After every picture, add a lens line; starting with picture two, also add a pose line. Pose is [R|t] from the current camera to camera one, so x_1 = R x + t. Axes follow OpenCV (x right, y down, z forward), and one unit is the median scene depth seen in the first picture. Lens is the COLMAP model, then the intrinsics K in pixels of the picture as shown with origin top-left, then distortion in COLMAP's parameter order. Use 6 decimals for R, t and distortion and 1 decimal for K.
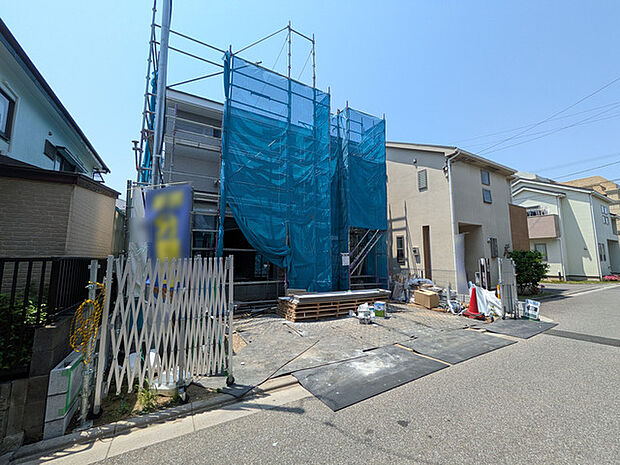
lens RADIAL K [[247.0, 0, 310.7], [0, 247.0, 230.9], [0, 0, 1]] dist [-0.001308, 0.000460]
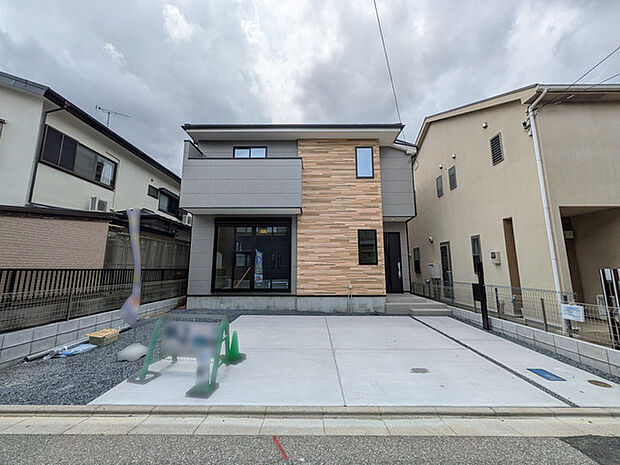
lens RADIAL K [[247.0, 0, 310.7], [0, 247.0, 230.0], [0, 0, 1]] dist [-0.001308, 0.000460]
pose [[0.869303, -0.078111, -0.488069, 0.441578], [0.055322, 0.996606, -0.060962, 0.028787], [0.491174, 0.025994, 0.870674, 0.247790]]
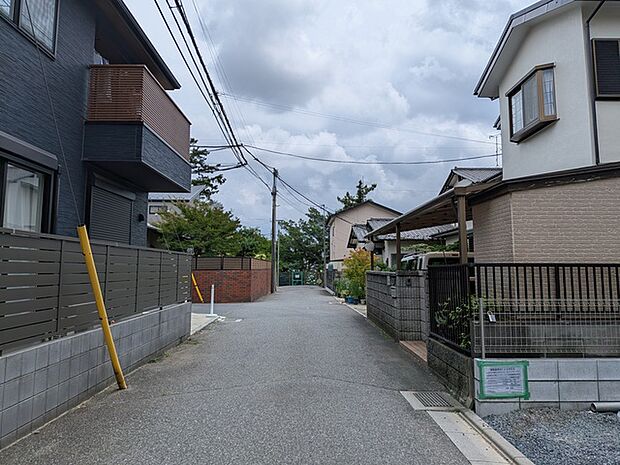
lens RADIAL K [[444.6, 0, 323.2], [0, 444.6, 224.2], [0, 0, 1]] dist [-0.000672, -0.021272]
pose [[-0.456903, -0.085990, -0.885351, 0.345003], [0.098134, 0.984368, -0.146251, 0.048244], [0.884087, -0.153706, -0.441322, 0.389141]]
